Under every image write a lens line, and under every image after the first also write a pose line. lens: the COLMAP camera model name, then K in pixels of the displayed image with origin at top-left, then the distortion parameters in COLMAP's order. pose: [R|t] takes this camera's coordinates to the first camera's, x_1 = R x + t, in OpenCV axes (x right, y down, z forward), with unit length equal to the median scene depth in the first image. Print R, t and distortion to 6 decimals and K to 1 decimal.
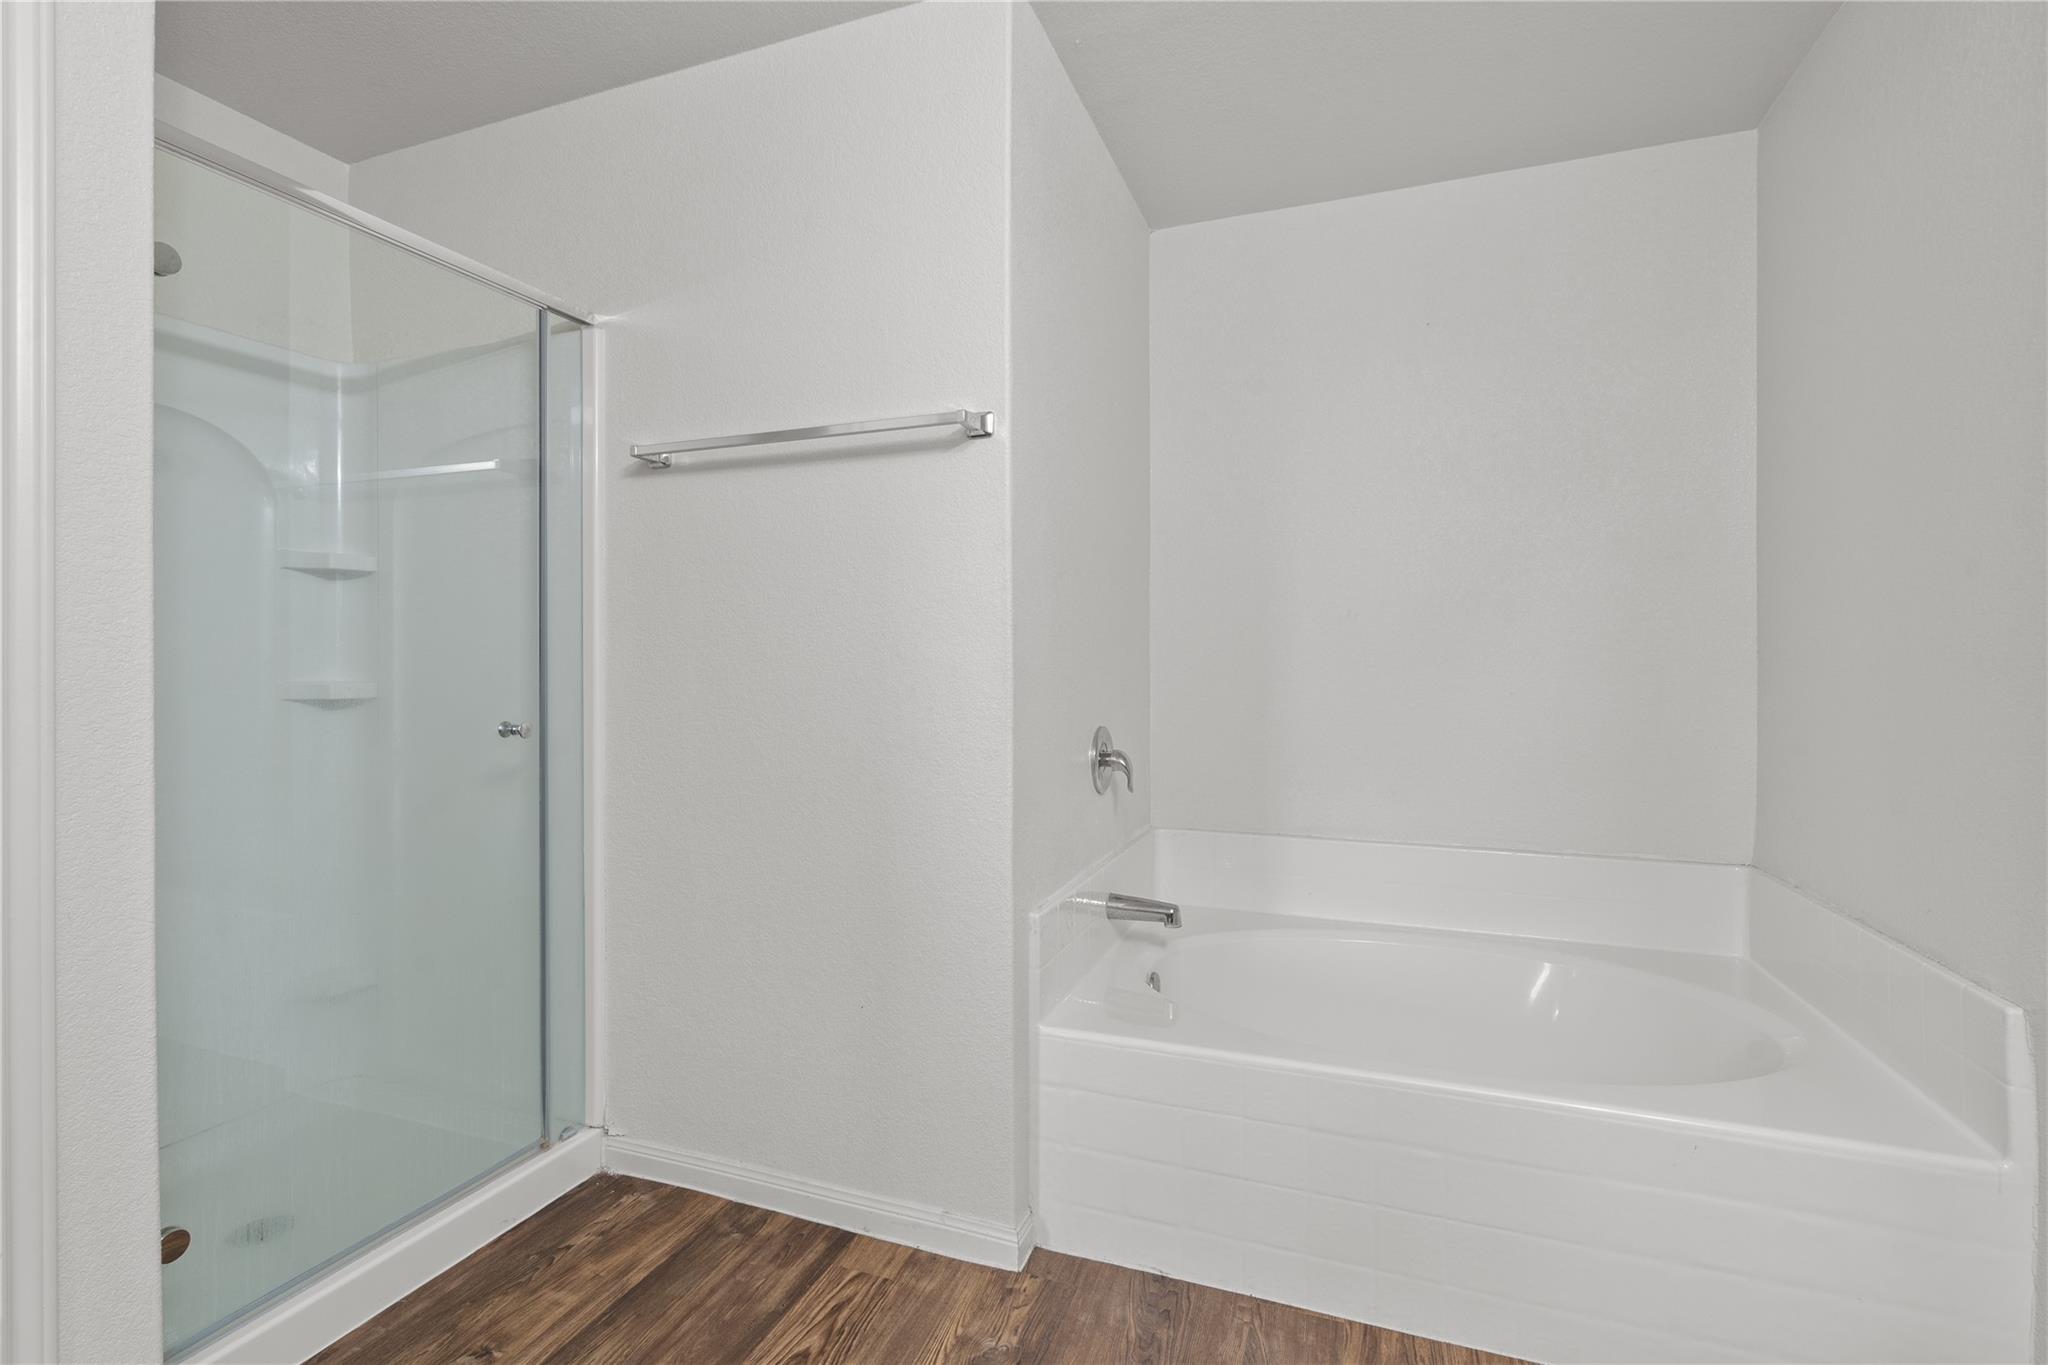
lens RADIAL K [[943.8, 0, 1018.6], [0, 943.8, 672.7], [0, 0, 1]] dist [-0.006095, 0.001828]
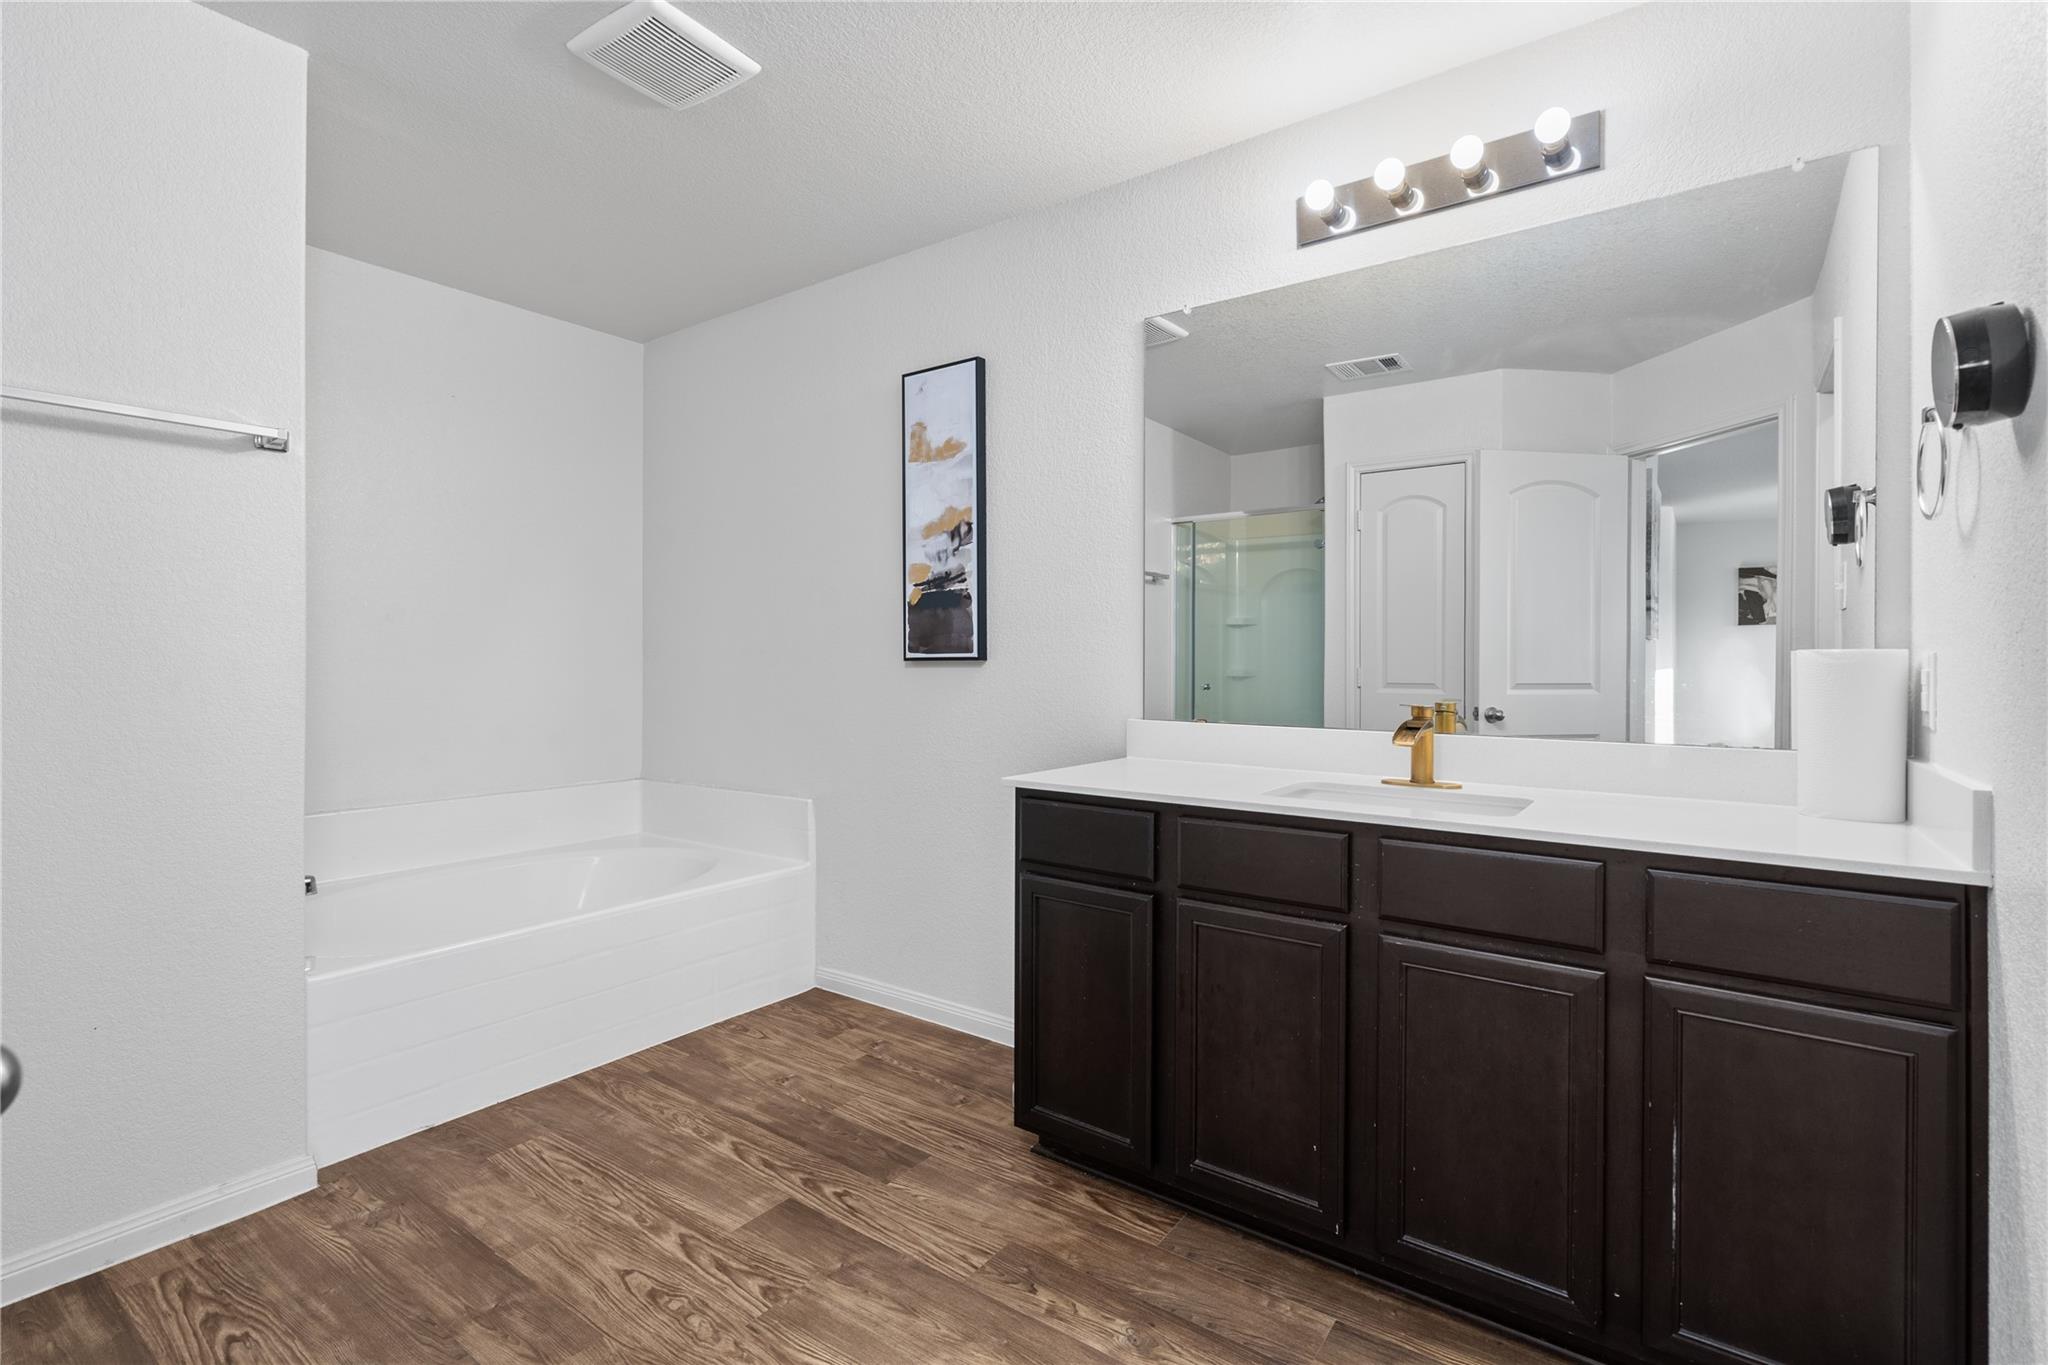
lens RADIAL K [[943.8, 0, 1024.5], [0, 943.8, 671.3], [0, 0, 1]] dist [-0.006095, 0.001828]
pose [[0.260998, -0.014780, 0.965226, -0.901752], [0.010604, 0.999866, 0.012443, 0.000004], [-0.965281, 0.006988, 0.261120, -0.142887]]
